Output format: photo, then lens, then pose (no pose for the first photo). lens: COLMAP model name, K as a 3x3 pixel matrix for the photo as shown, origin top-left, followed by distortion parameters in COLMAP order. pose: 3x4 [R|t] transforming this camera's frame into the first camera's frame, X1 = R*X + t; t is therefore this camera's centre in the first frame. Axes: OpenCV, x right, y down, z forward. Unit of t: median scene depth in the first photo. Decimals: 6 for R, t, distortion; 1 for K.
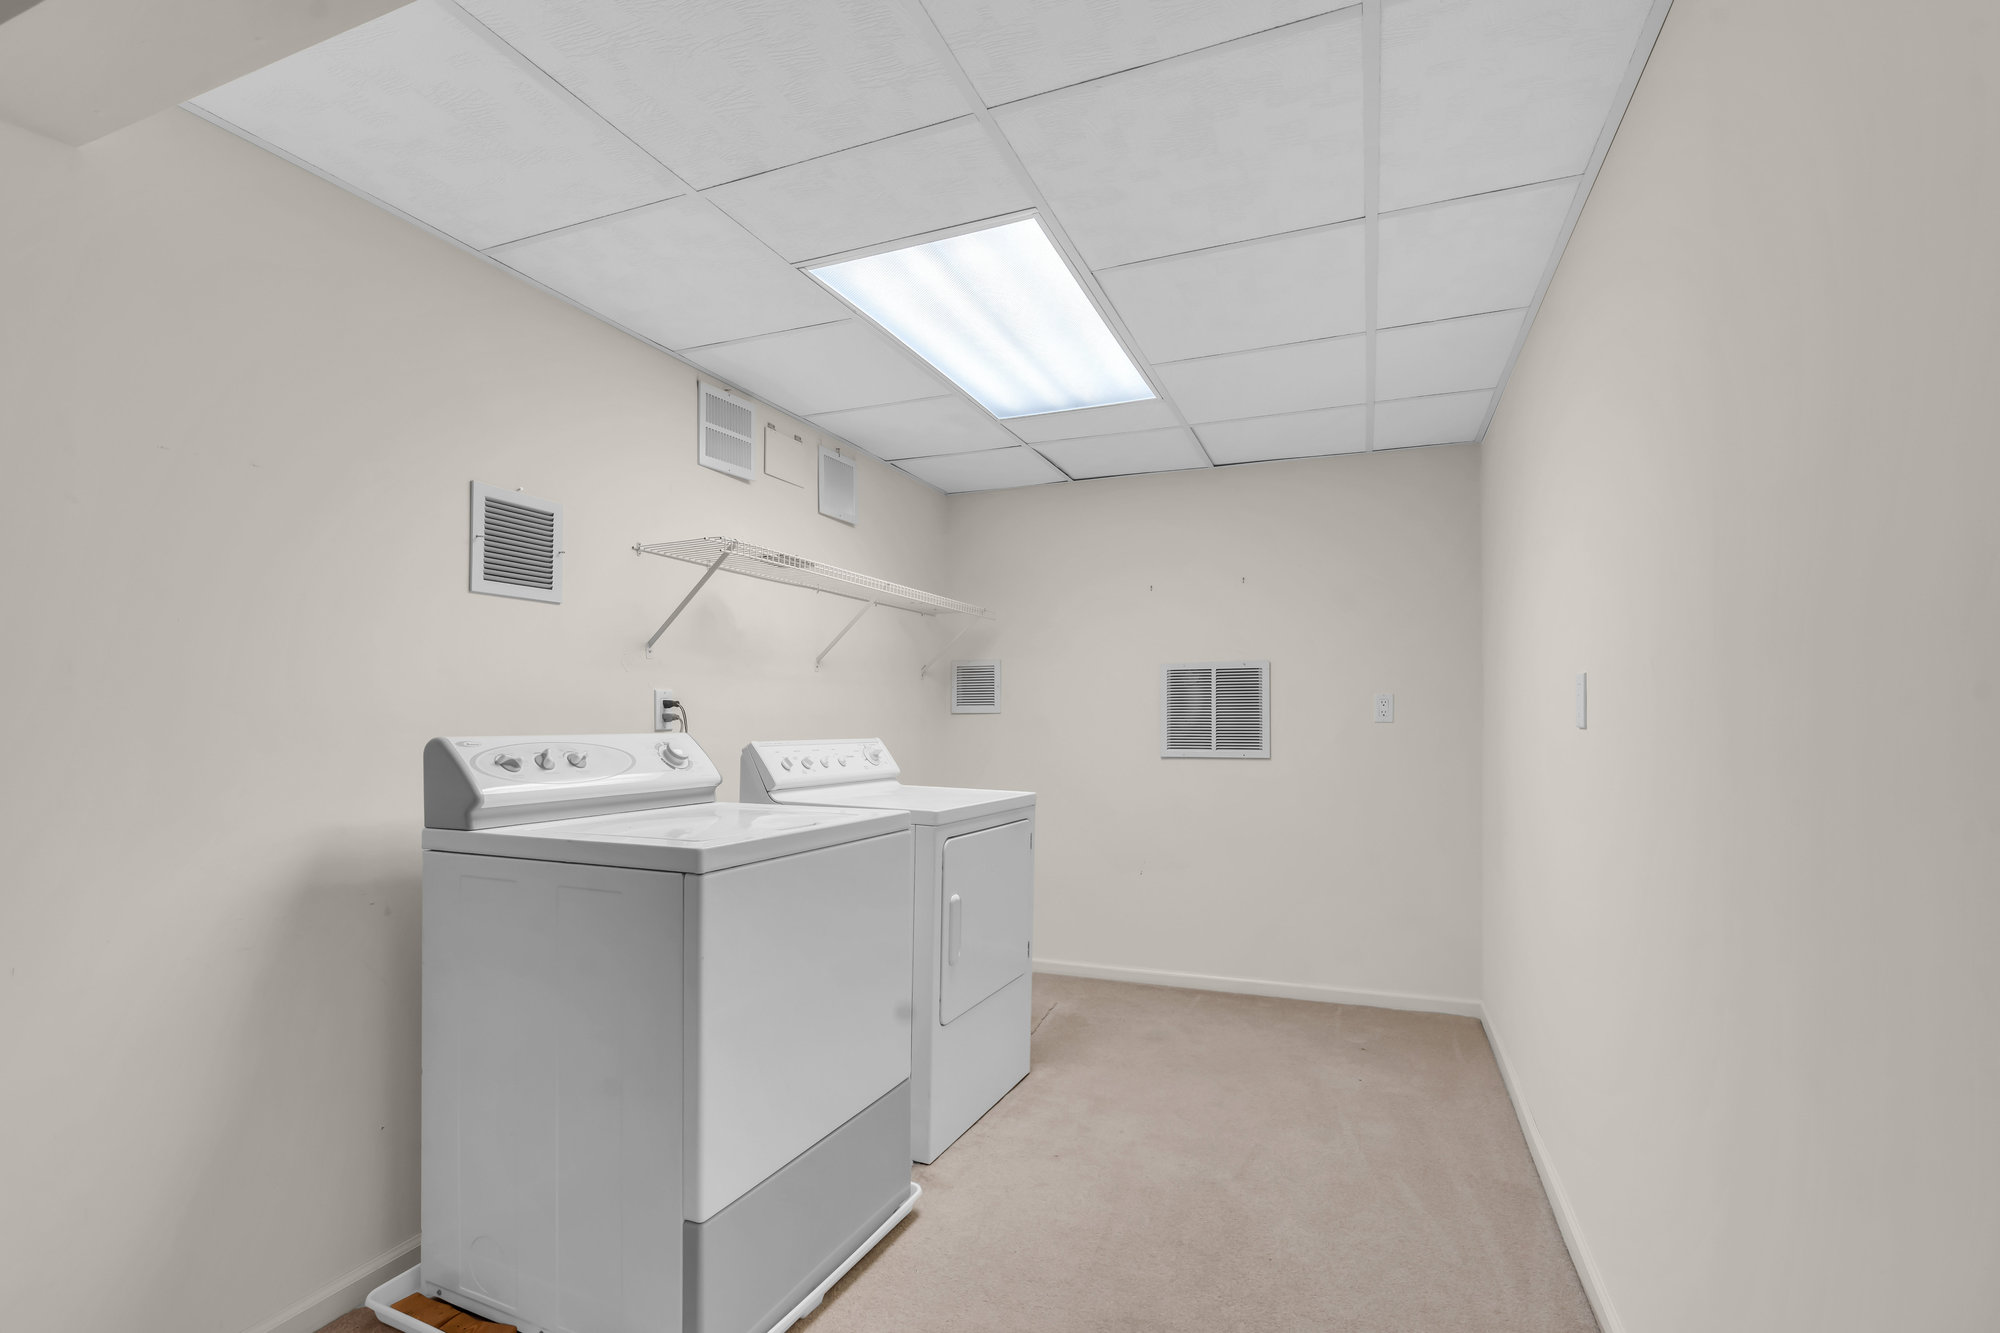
lens RADIAL K [[905.9, 0, 1001.2], [0, 905.9, 677.4], [0, 0, 1]] dist [-0.007073, 0.001099]
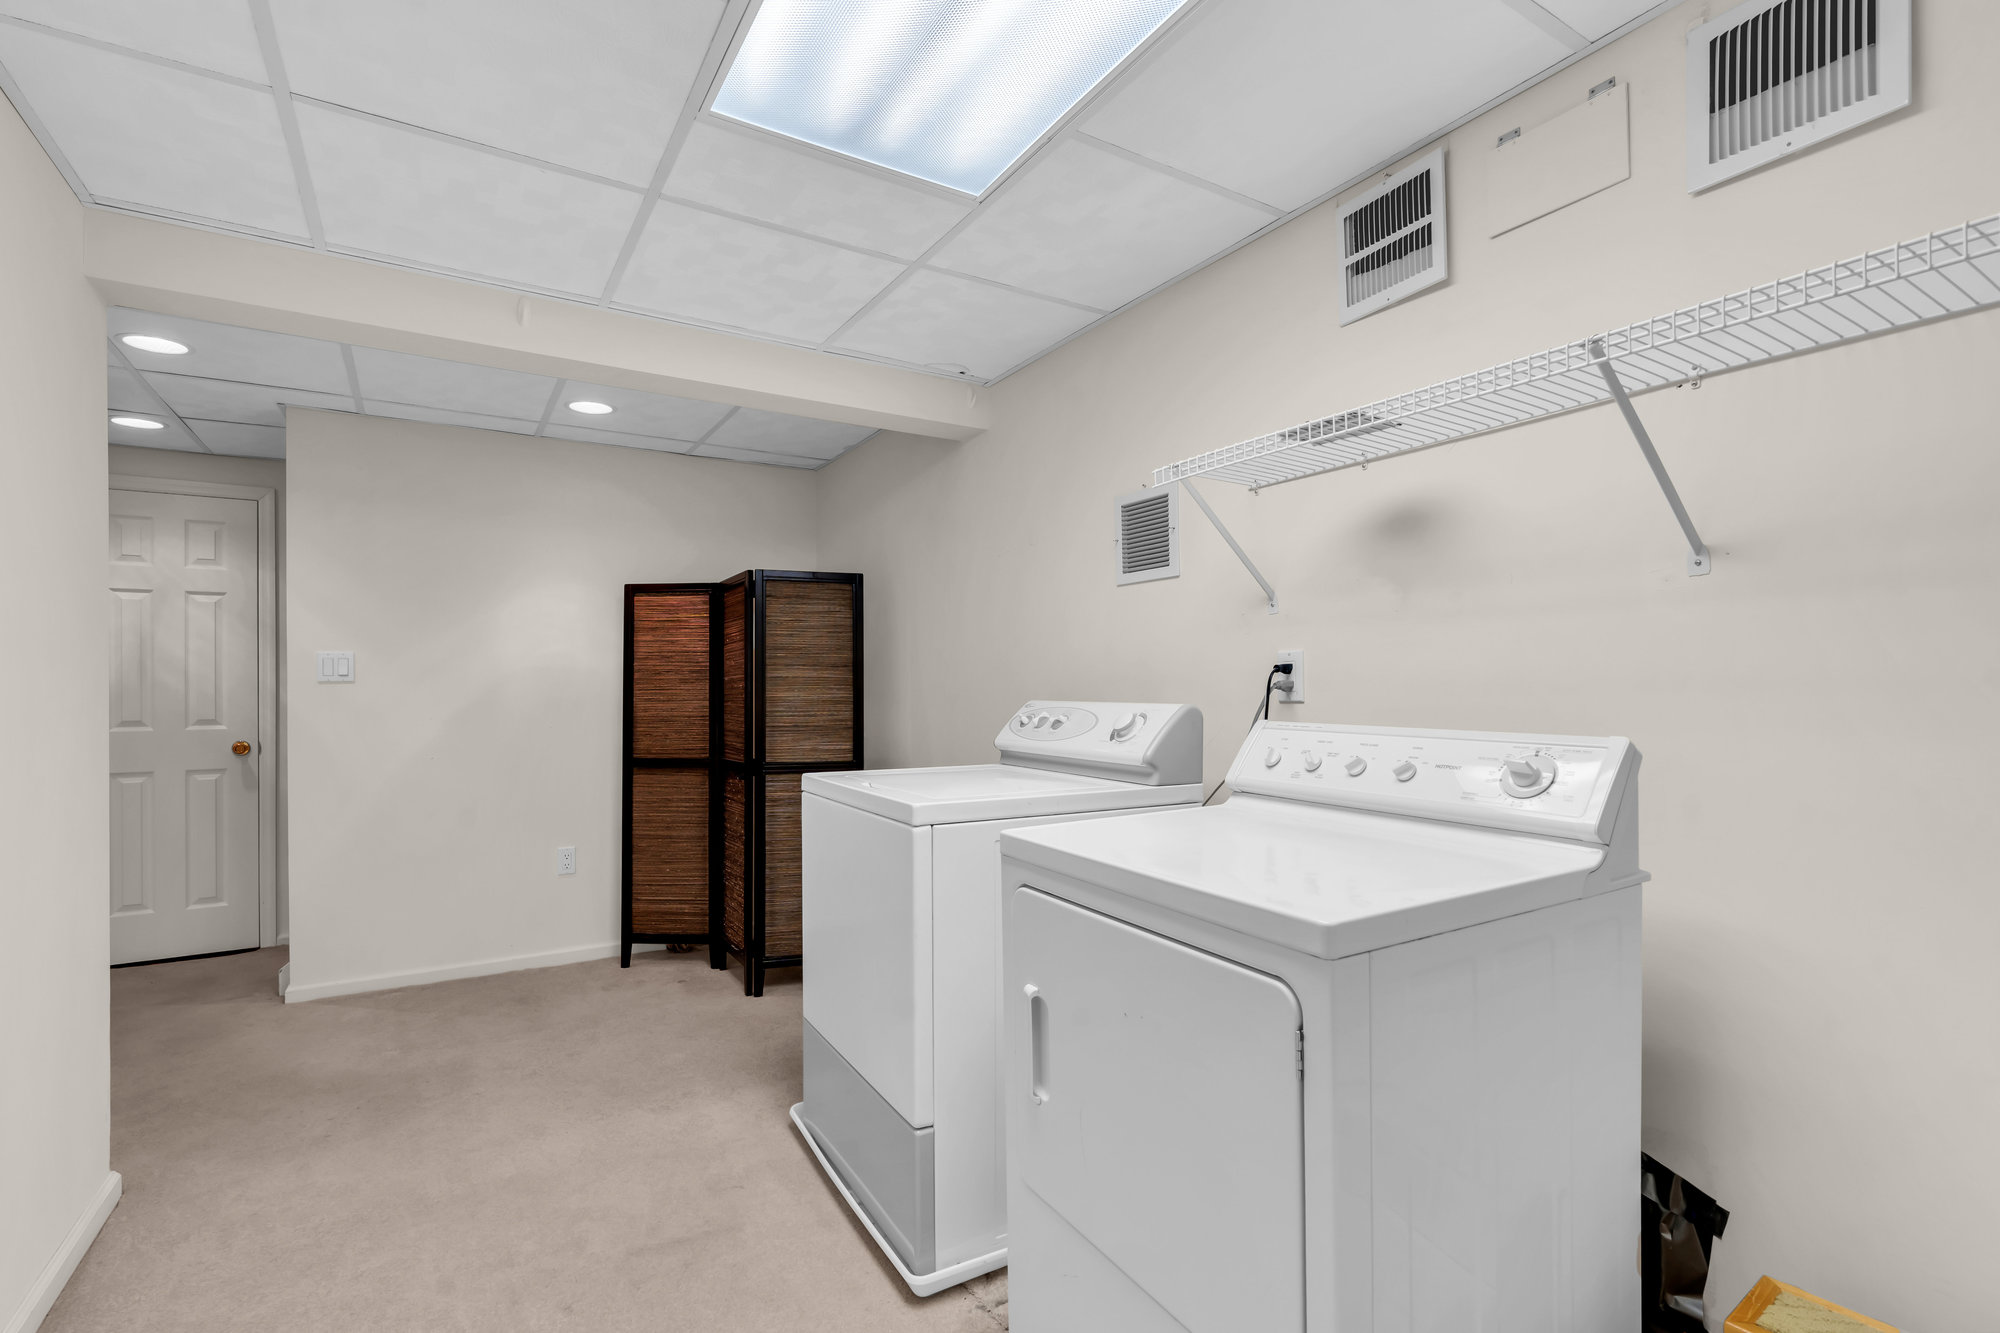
lens RADIAL K [[905.9, 0, 1001.2], [0, 905.9, 677.4], [0, 0, 1]] dist [-0.007073, 0.001099]
pose [[-0.572698, -0.008336, -0.819724, 0.457181], [0.039259, 0.998522, -0.037582, 0.061535], [0.818826, -0.053705, -0.571524, 1.375623]]
